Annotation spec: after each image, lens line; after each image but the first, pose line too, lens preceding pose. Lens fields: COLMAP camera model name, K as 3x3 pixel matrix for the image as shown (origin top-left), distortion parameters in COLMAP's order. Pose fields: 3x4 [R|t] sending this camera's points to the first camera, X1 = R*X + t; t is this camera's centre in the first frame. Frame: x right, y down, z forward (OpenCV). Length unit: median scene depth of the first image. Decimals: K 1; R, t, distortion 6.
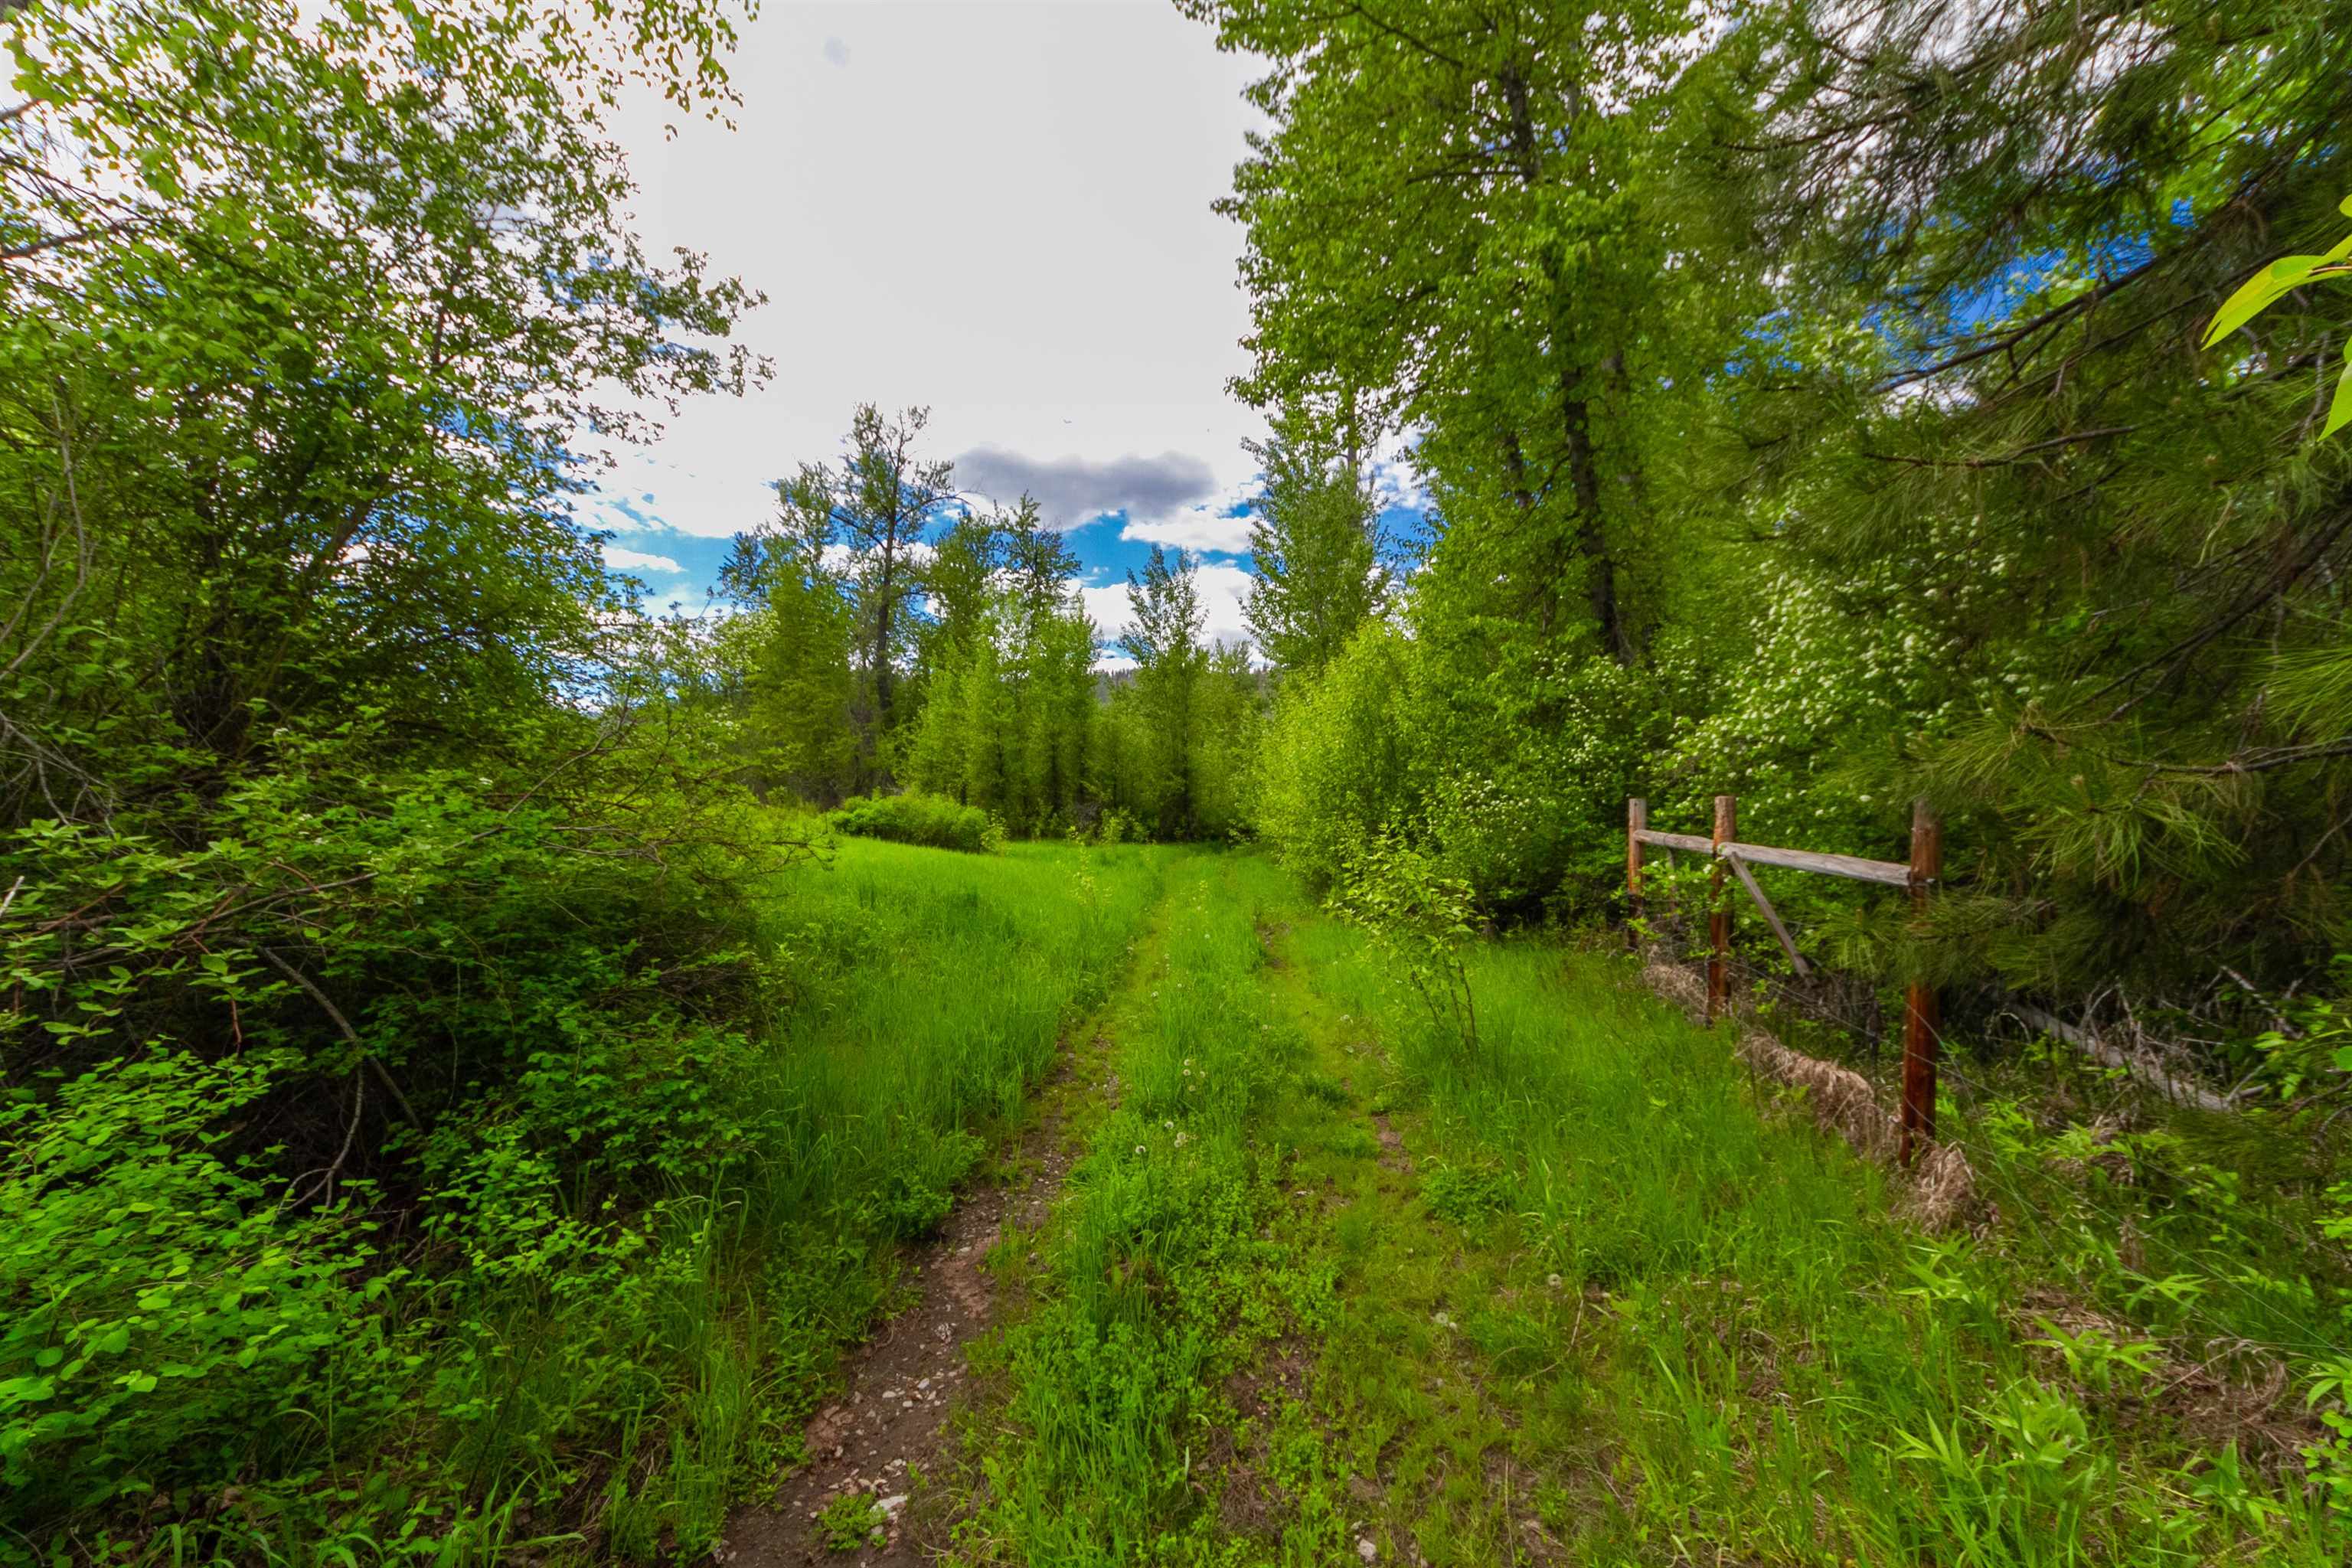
lens RADIAL K [[952.1, 0, 1175.6], [0, 952.1, 787.8], [0, 0, 1]] dist [0.001109, 0.000373]
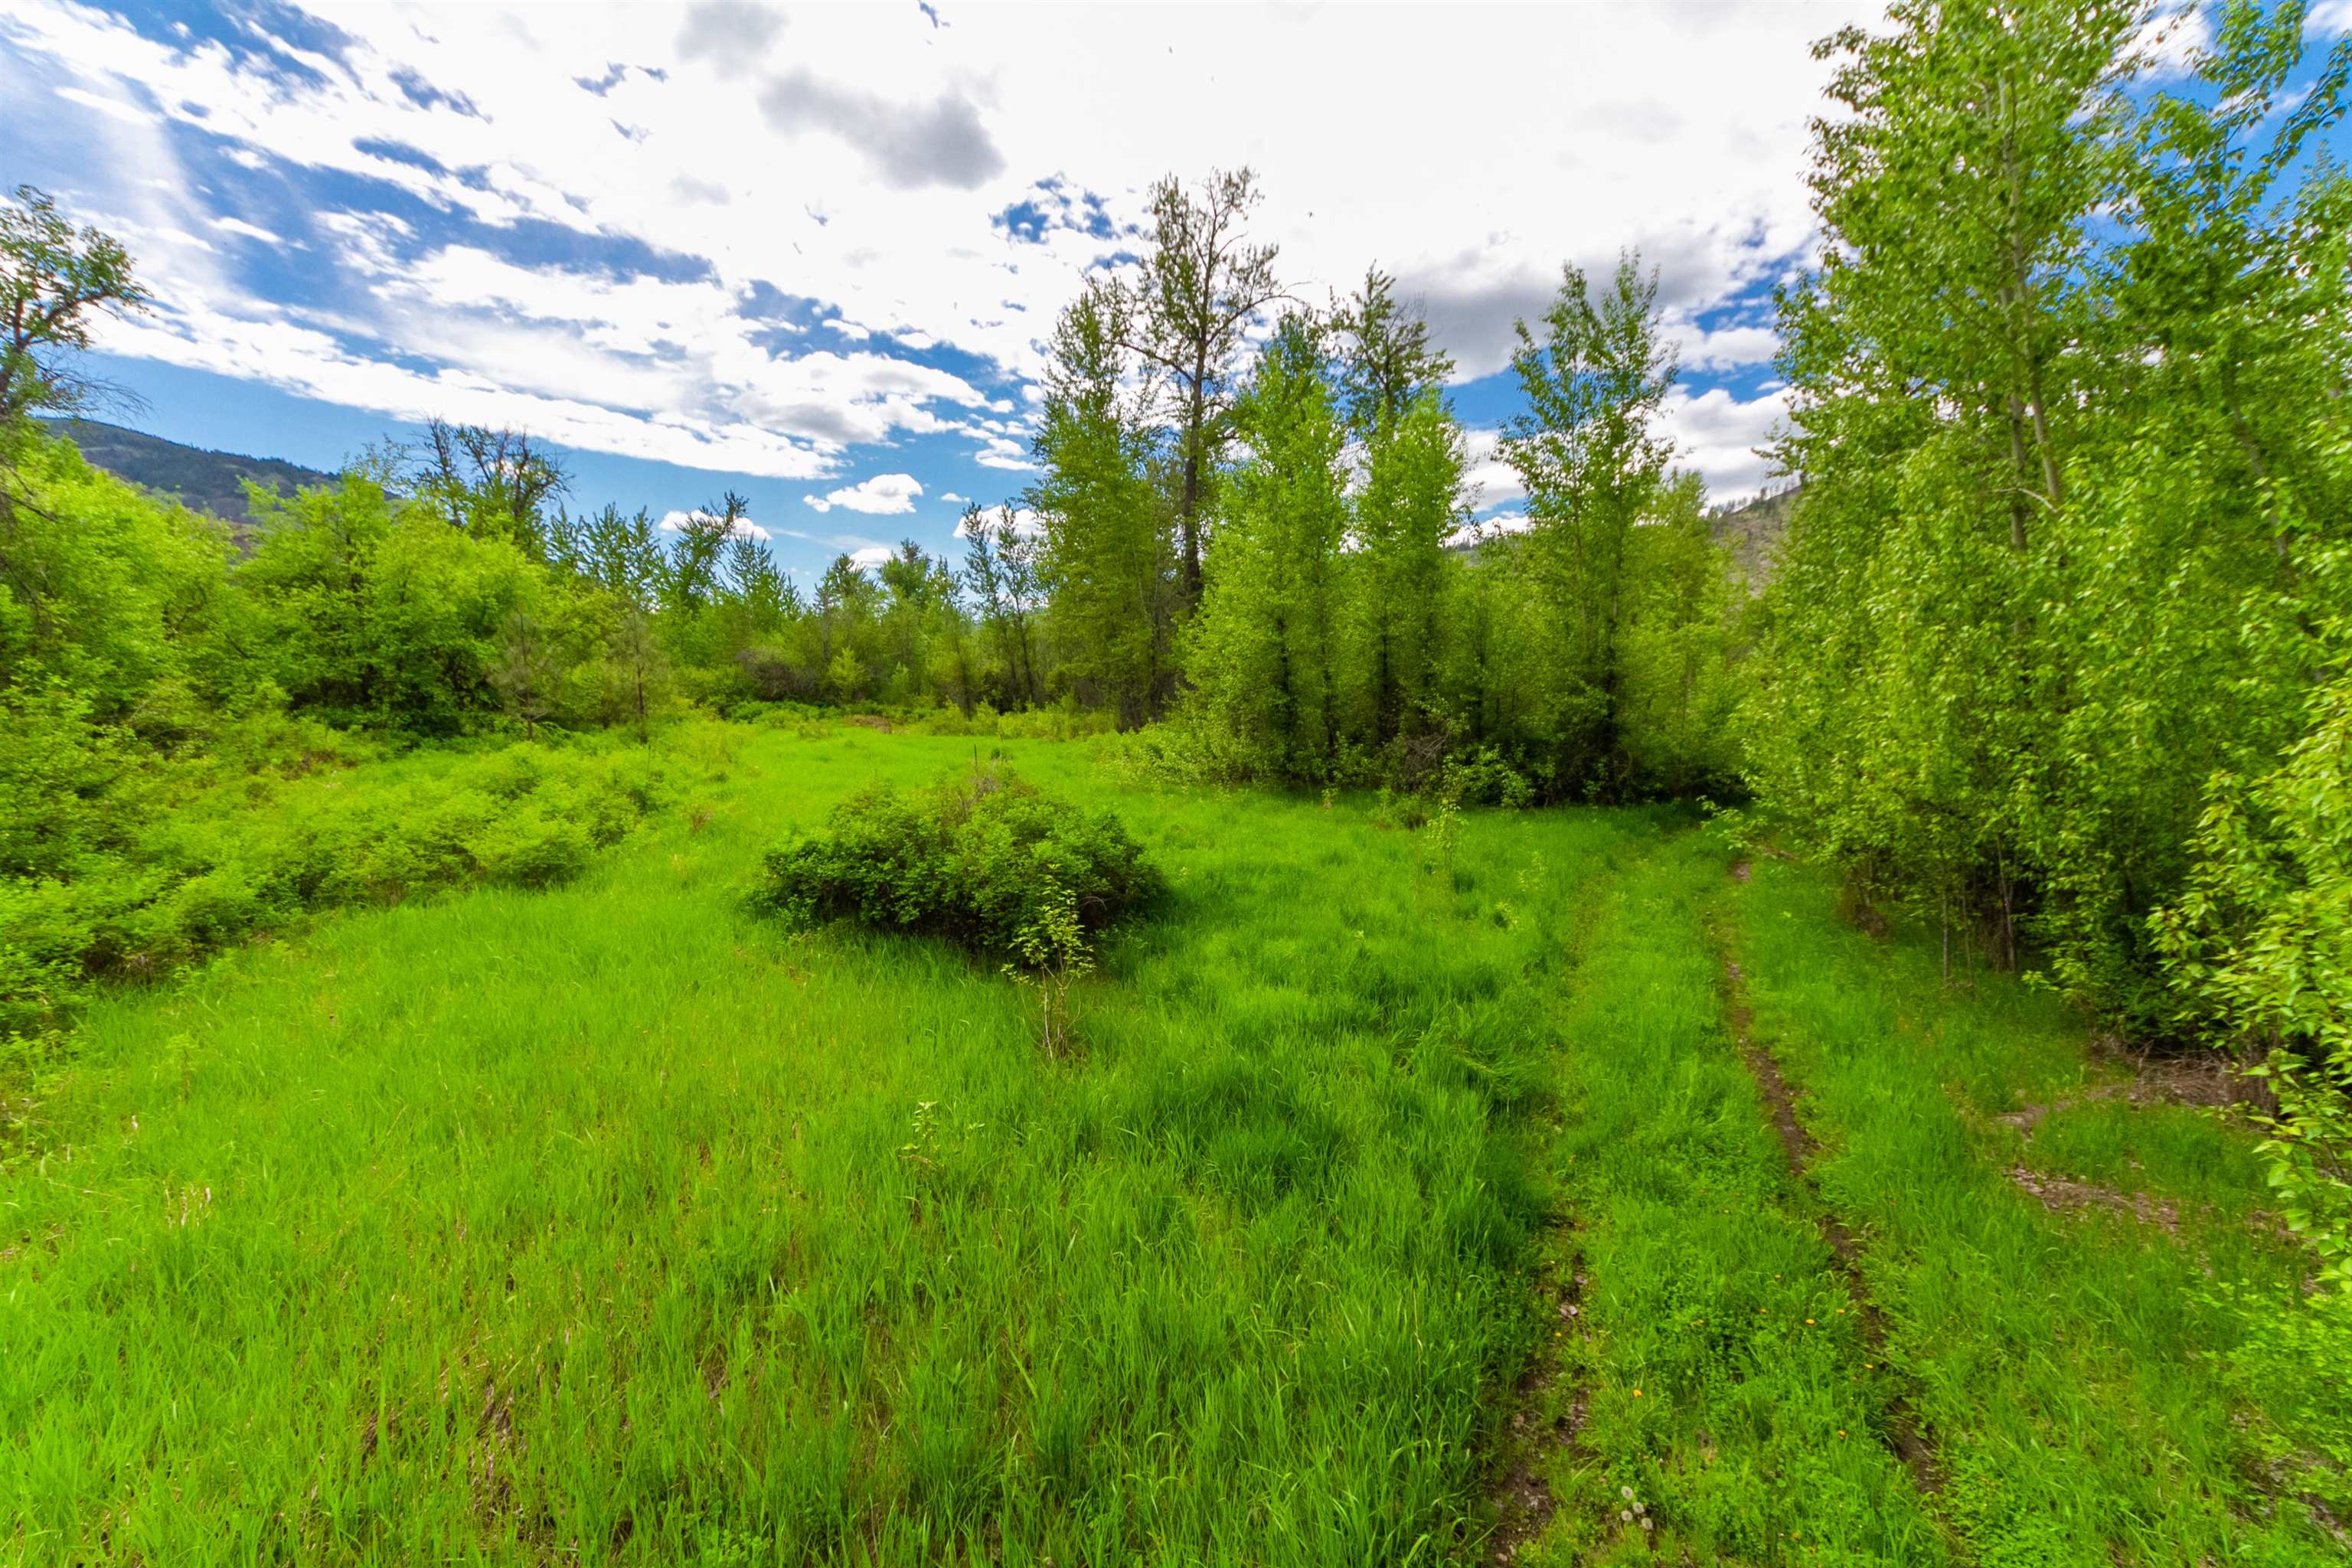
lens RADIAL K [[952.1, 0, 1179.9], [0, 952.1, 793.9], [0, 0, 1]] dist [0.001109, 0.000373]
pose [[0.913667, 0.040363, -0.404454, 0.008148], [0.006871, 0.993381, 0.114656, -0.015512], [0.406405, -0.107537, 0.907343, 0.338929]]
